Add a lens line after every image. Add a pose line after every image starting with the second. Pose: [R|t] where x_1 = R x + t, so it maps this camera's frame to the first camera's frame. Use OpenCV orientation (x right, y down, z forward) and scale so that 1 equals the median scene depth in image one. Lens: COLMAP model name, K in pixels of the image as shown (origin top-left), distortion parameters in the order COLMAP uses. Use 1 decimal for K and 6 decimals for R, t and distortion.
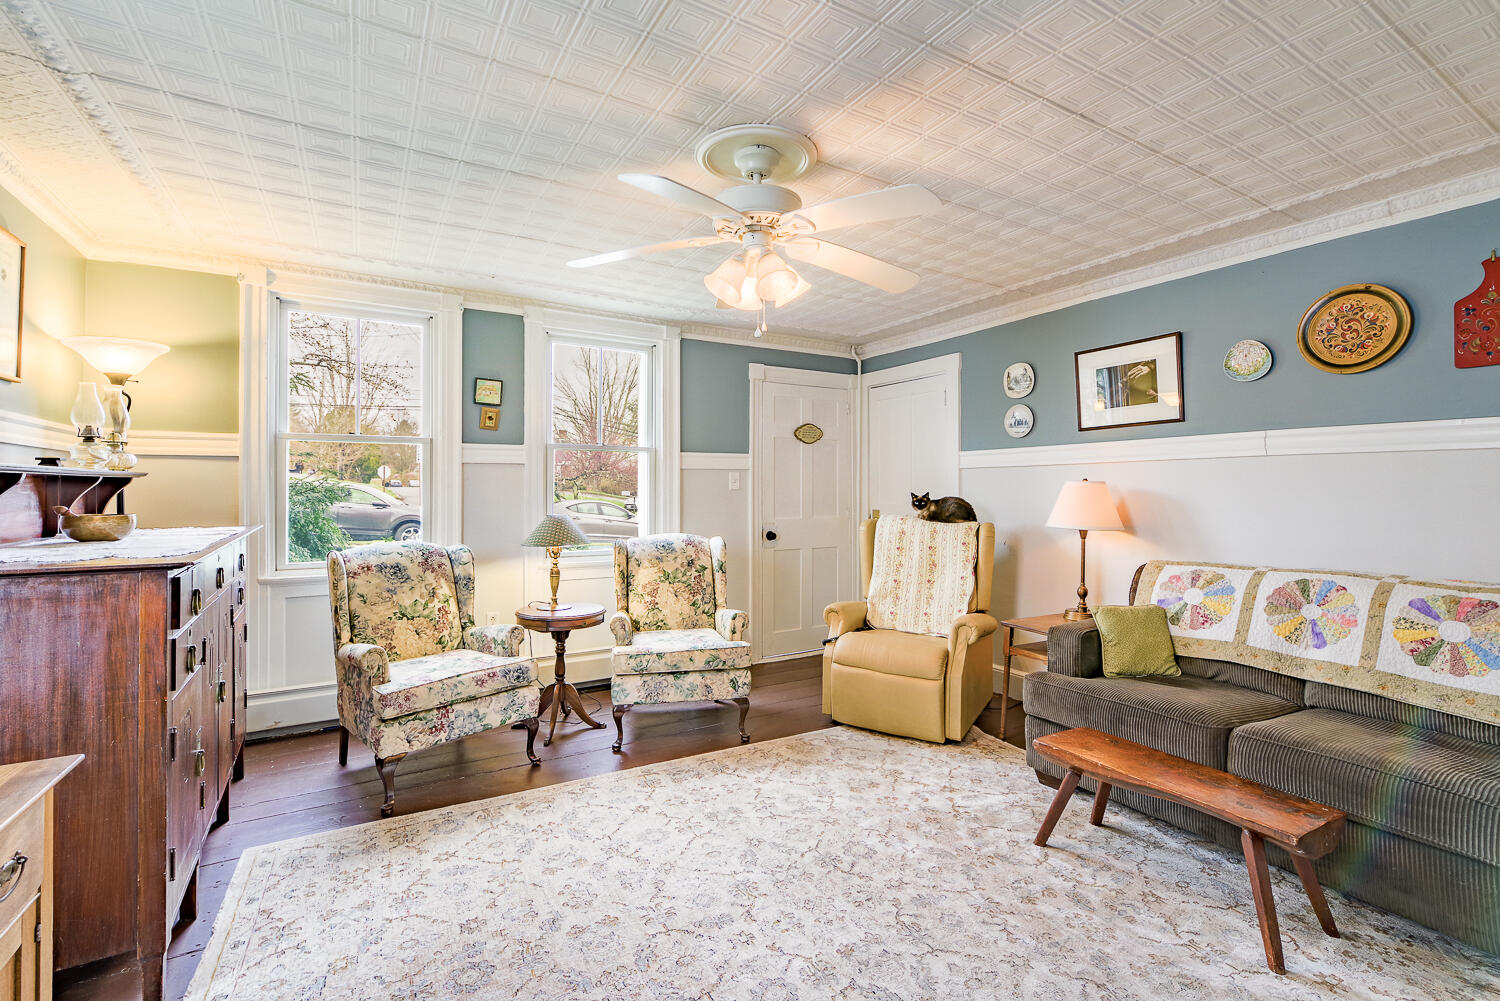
lens RADIAL K [[655.3, 0, 747.1], [0, 655.3, 485.5], [0, 0, 1]] dist [-0.003072, -0.000523]
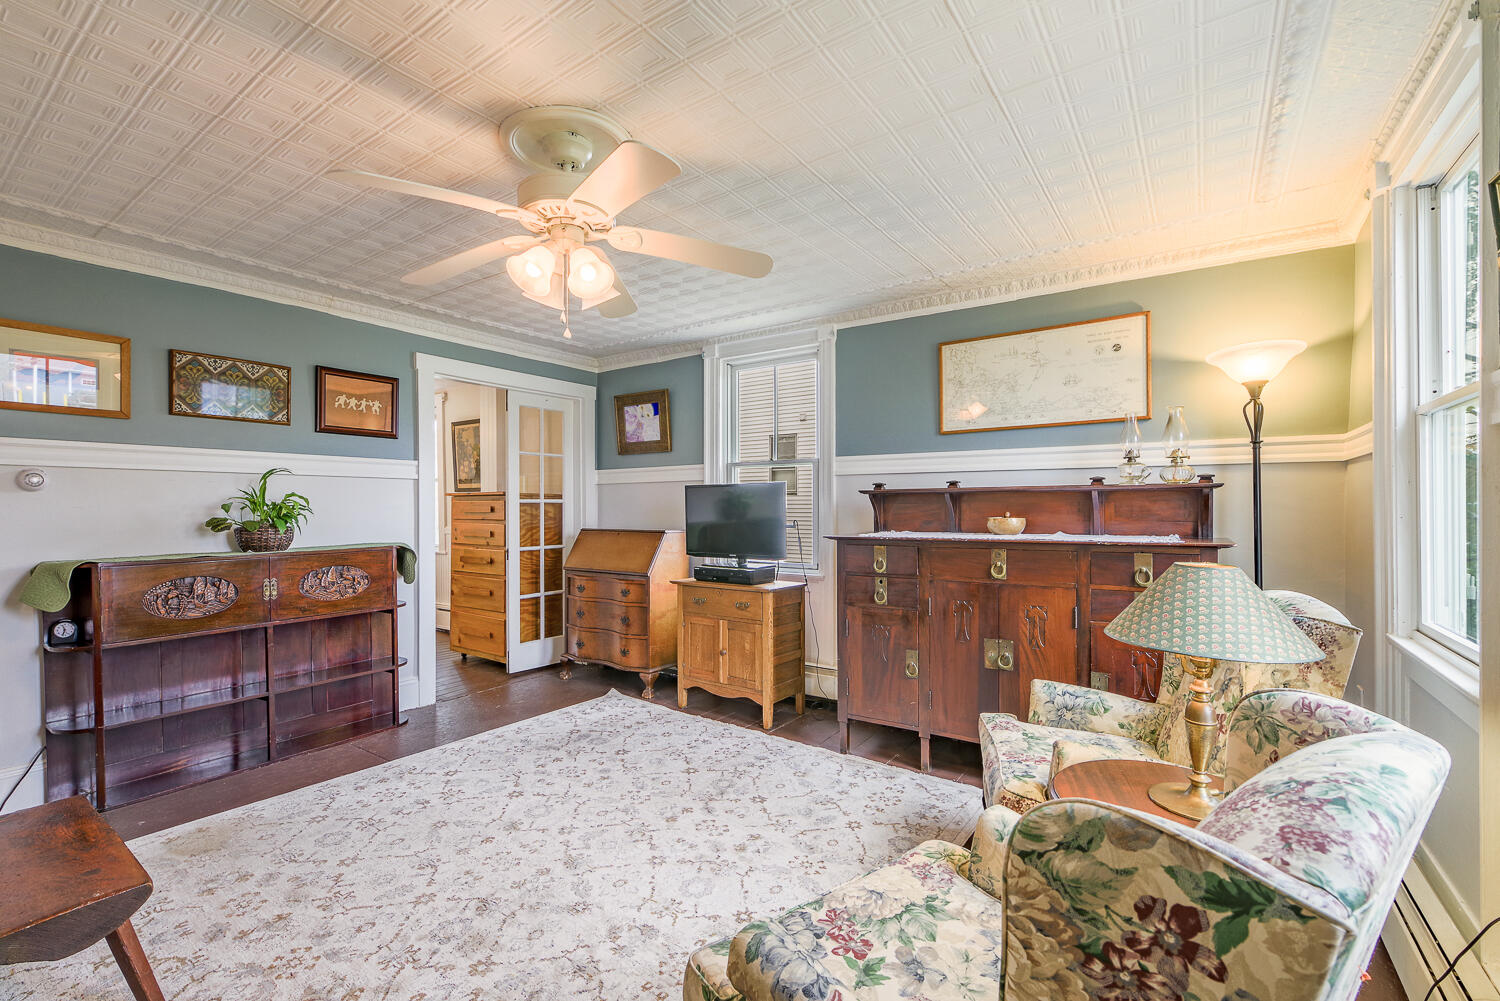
lens RADIAL K [[661.4, 0, 743.8], [0, 661.4, 505.1], [0, 0, 1]] dist [-0.002472, -0.000501]
pose [[-0.914658, 0.003356, -0.404215, 0.146551], [0.005043, 0.999982, -0.003107, 0.014210], [0.404198, -0.004880, -0.914659, 1.669789]]
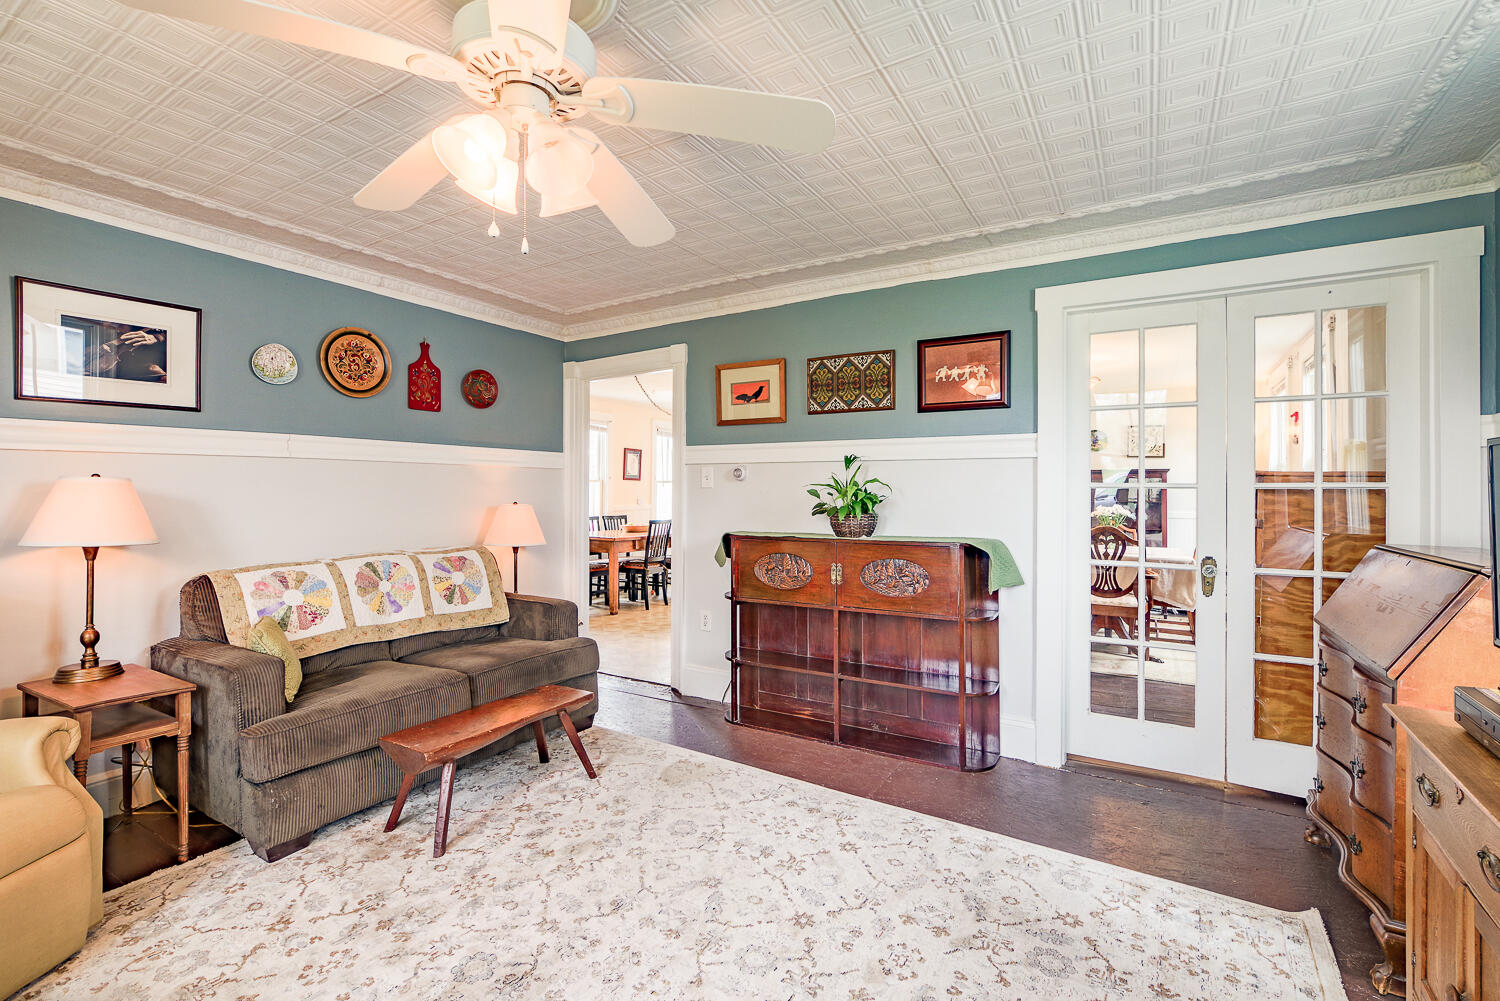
lens RADIAL K [[655.3, 0, 747.1], [0, 655.3, 485.5], [0, 0, 1]] dist [-0.003072, -0.000523]
pose [[-0.465445, 0.005401, 0.885061, -0.555834], [-0.004947, 0.999950, -0.008704, 0.006149], [-0.885063, -0.008430, -0.465394, 0.933338]]
